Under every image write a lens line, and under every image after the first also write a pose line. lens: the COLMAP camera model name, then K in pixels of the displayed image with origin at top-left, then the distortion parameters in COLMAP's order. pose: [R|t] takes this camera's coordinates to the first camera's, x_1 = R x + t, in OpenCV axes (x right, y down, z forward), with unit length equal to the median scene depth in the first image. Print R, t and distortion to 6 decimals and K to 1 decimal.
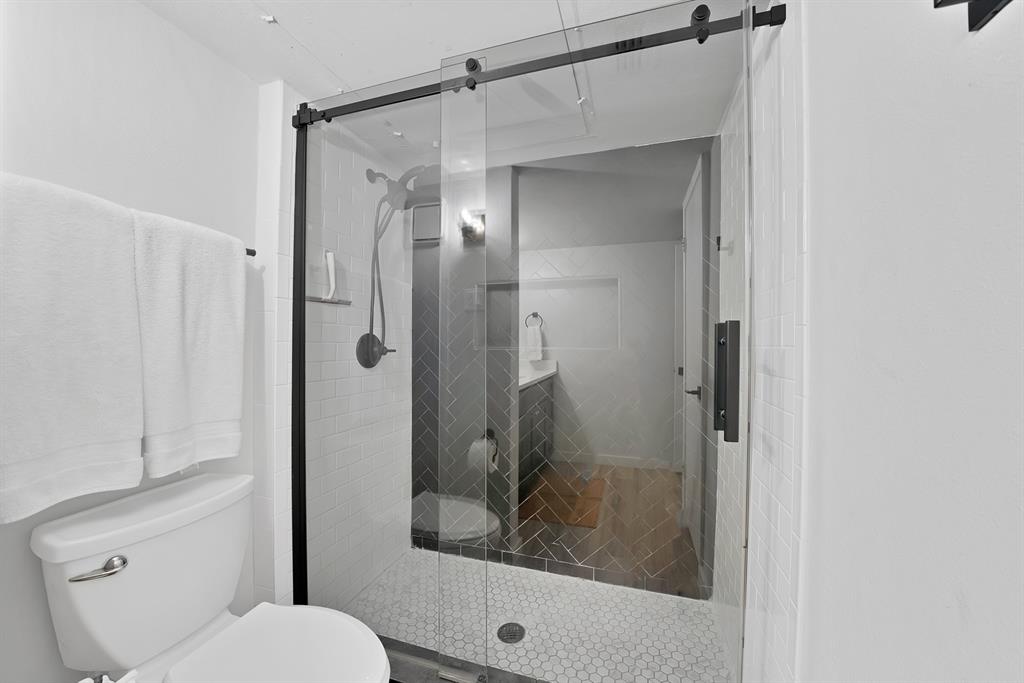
lens RADIAL K [[383.4, 0, 514.3], [0, 383.4, 348.1], [0, 0, 1]] dist [-0.024278, 0.000380]
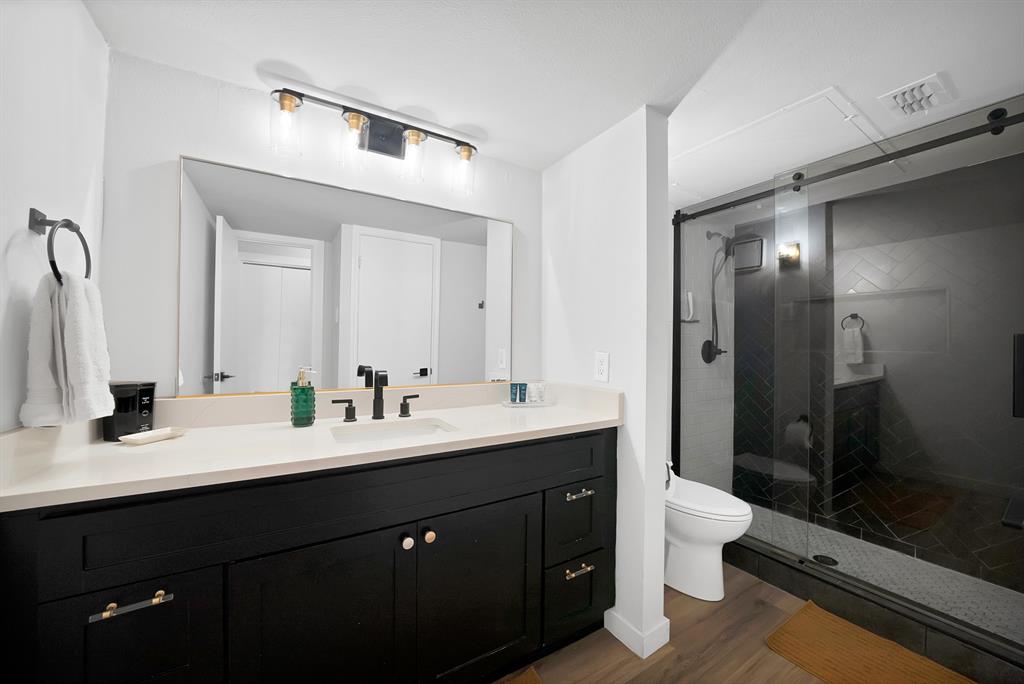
lens RADIAL K [[383.4, 0, 514.3], [0, 383.4, 348.6], [0, 0, 1]] dist [-0.024278, 0.000380]
pose [[0.772928, 0.001354, -0.634493, -0.015405], [-0.005008, 0.999980, -0.003966, 0.004409], [0.634474, 0.006243, 0.772919, -0.592306]]
